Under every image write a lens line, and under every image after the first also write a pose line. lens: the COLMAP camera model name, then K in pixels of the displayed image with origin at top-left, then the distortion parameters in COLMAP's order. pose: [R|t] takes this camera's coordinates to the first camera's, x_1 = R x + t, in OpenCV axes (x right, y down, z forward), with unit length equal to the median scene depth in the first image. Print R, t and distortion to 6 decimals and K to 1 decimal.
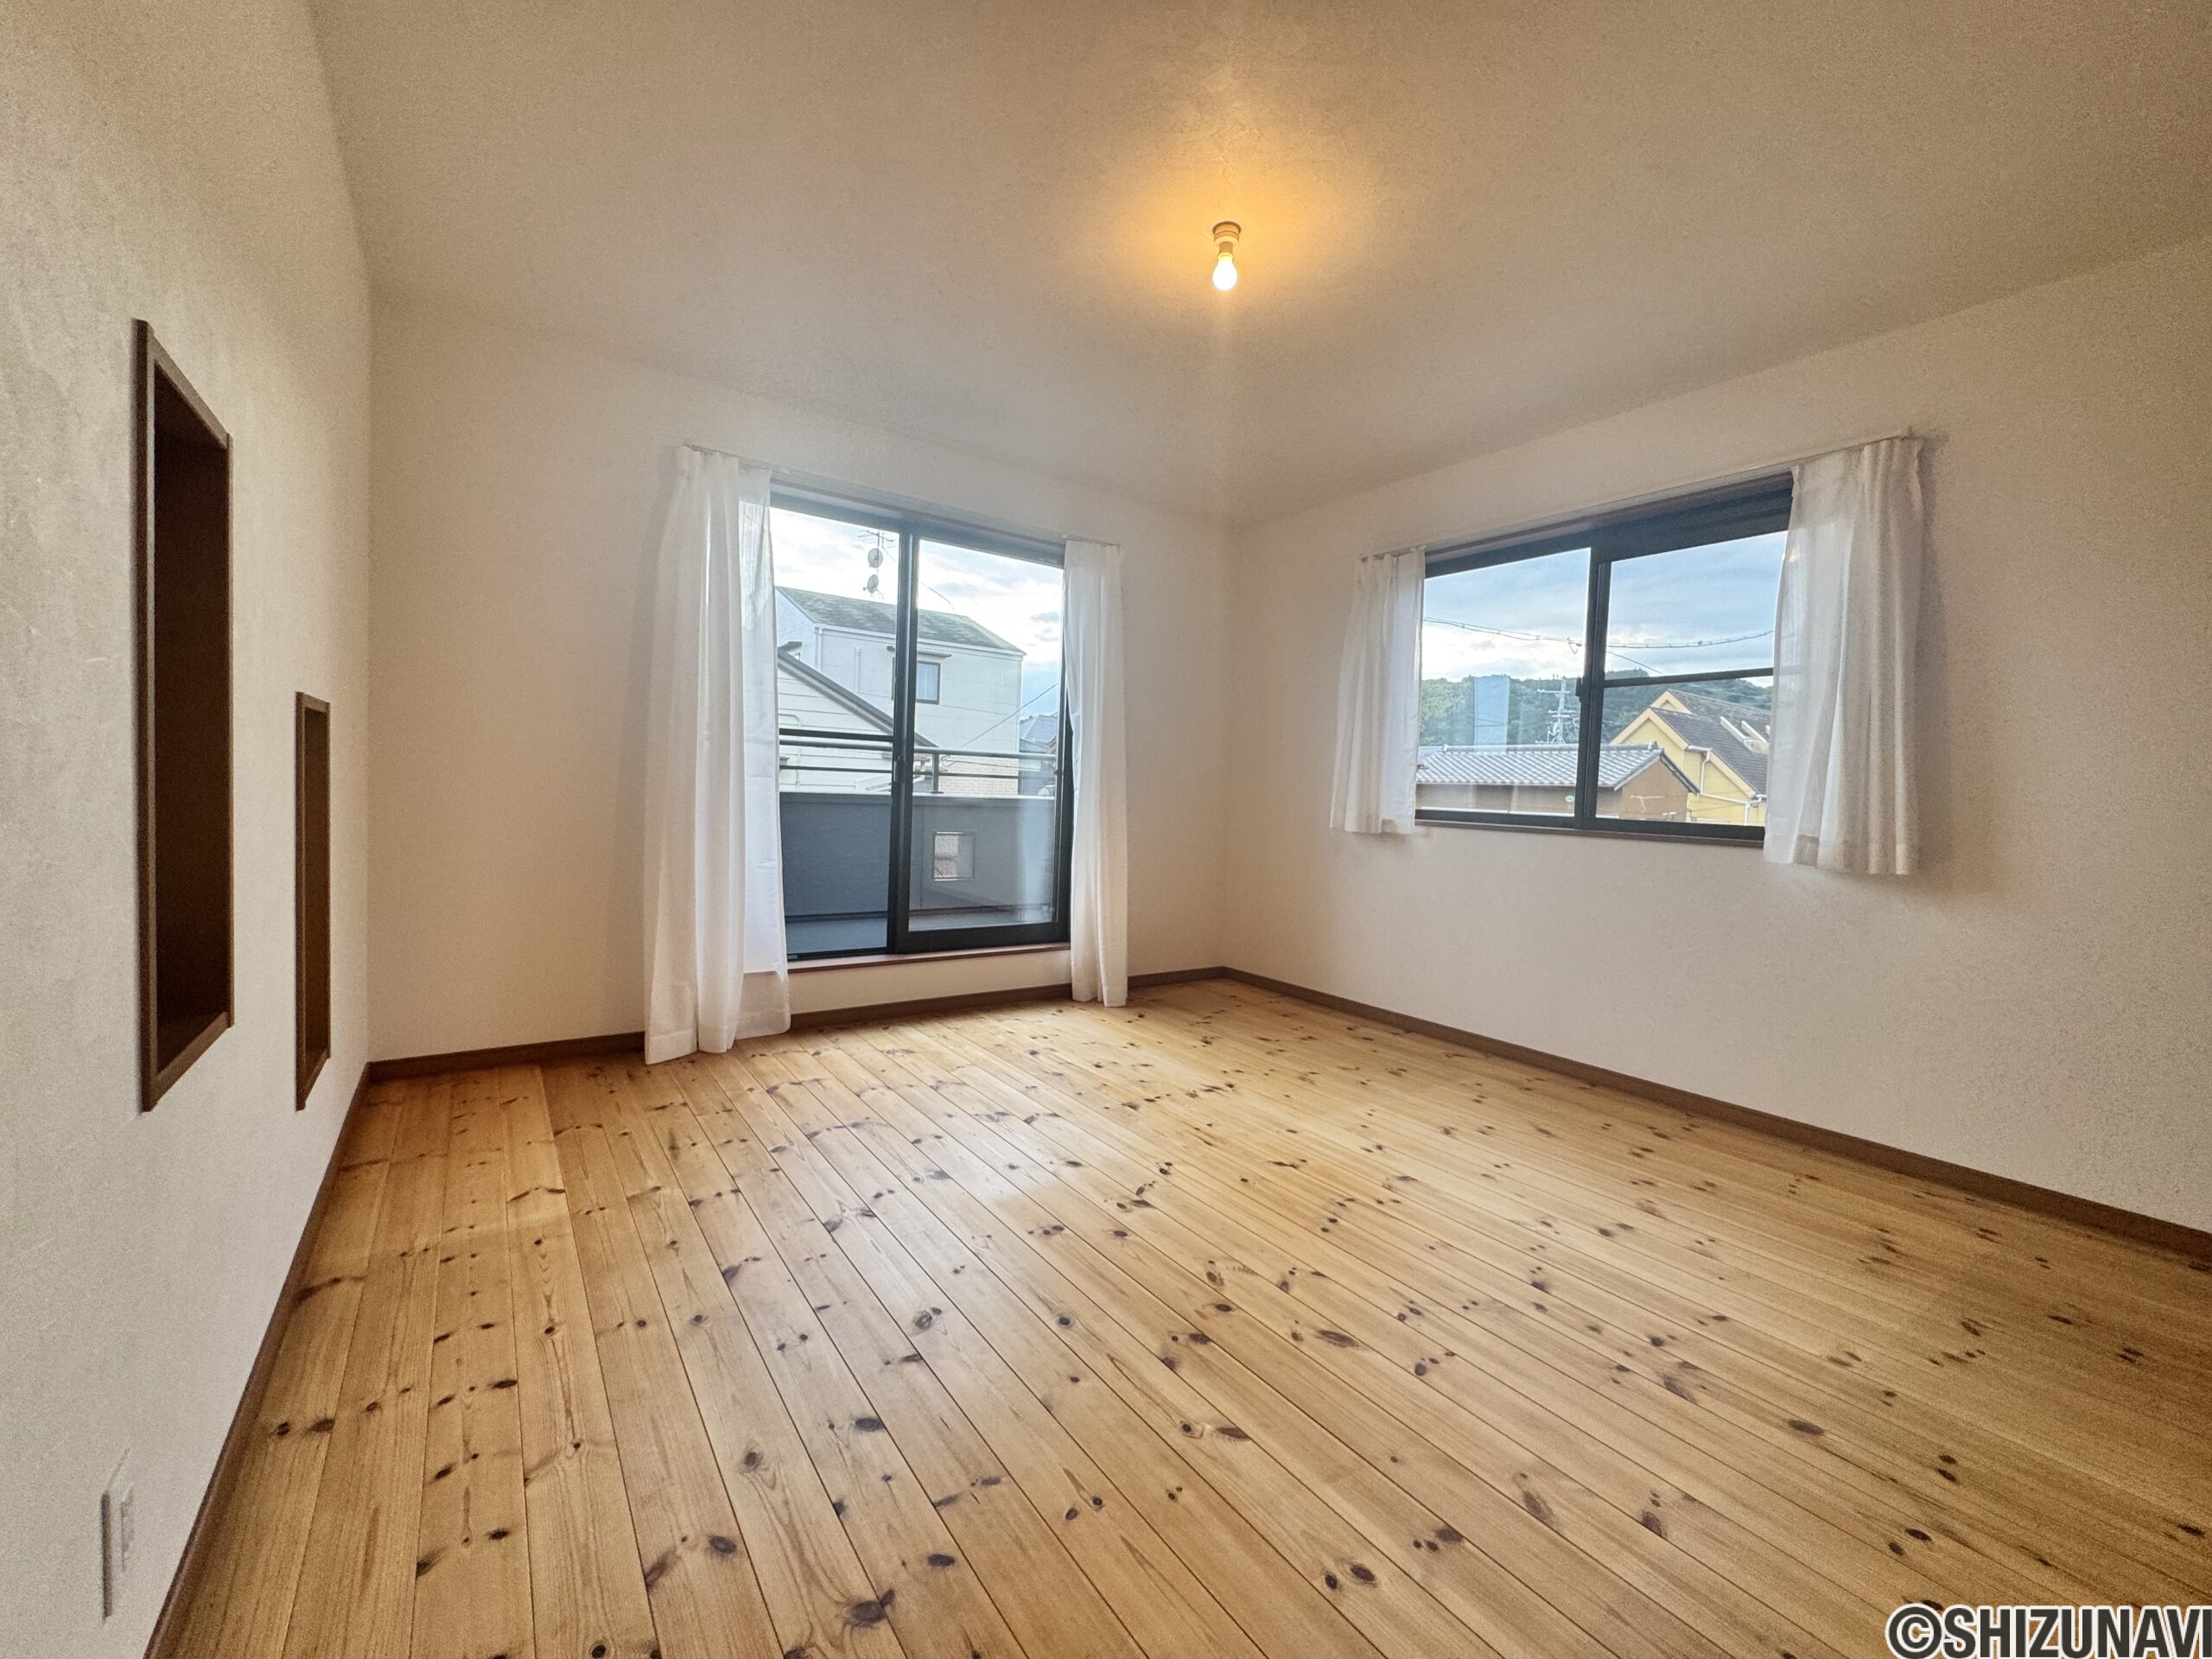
lens RADIAL K [[887.8, 0, 1104.1], [0, 887.8, 826.5], [0, 0, 1]] dist [-0.004552, -0.000094]
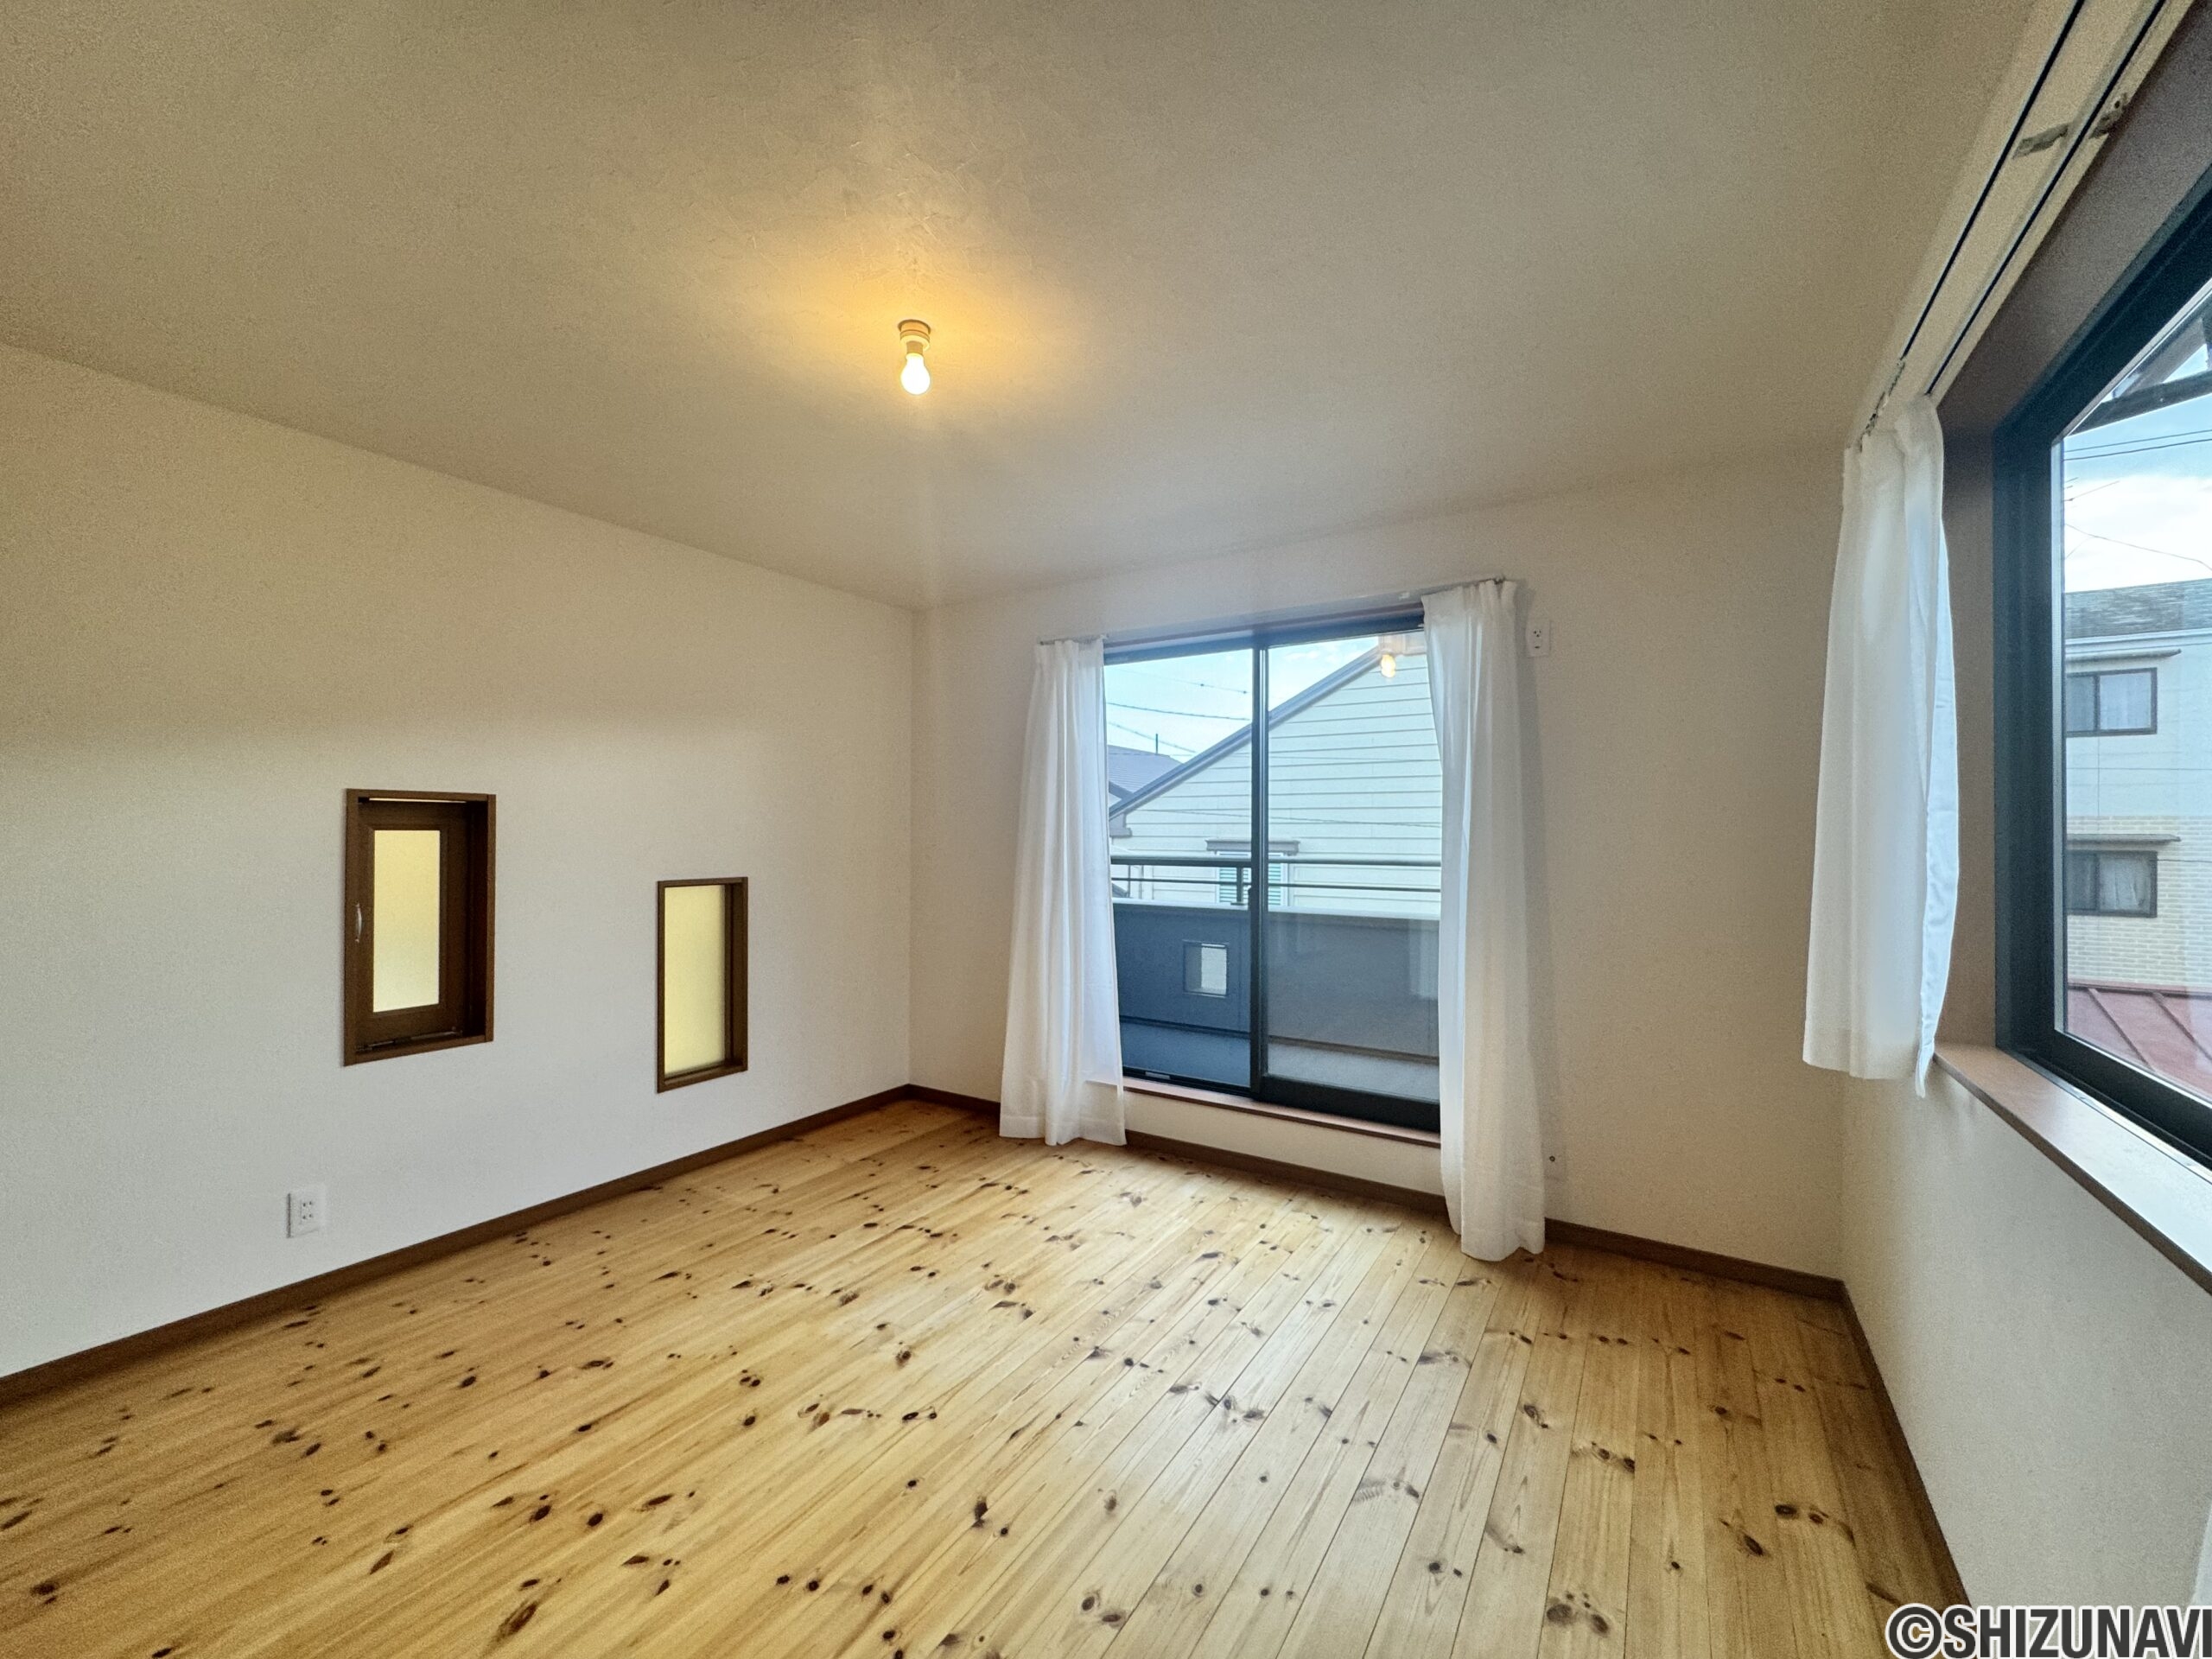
lens RADIAL K [[887.8, 0, 1104.1], [0, 887.8, 826.5], [0, 0, 1]] dist [-0.004552, -0.000094]
pose [[0.377814, -0.046731, -0.924702, 0.770598], [-0.027713, 0.997707, -0.061744, -0.103019], [0.925467, 0.048954, 0.375652, 0.672860]]
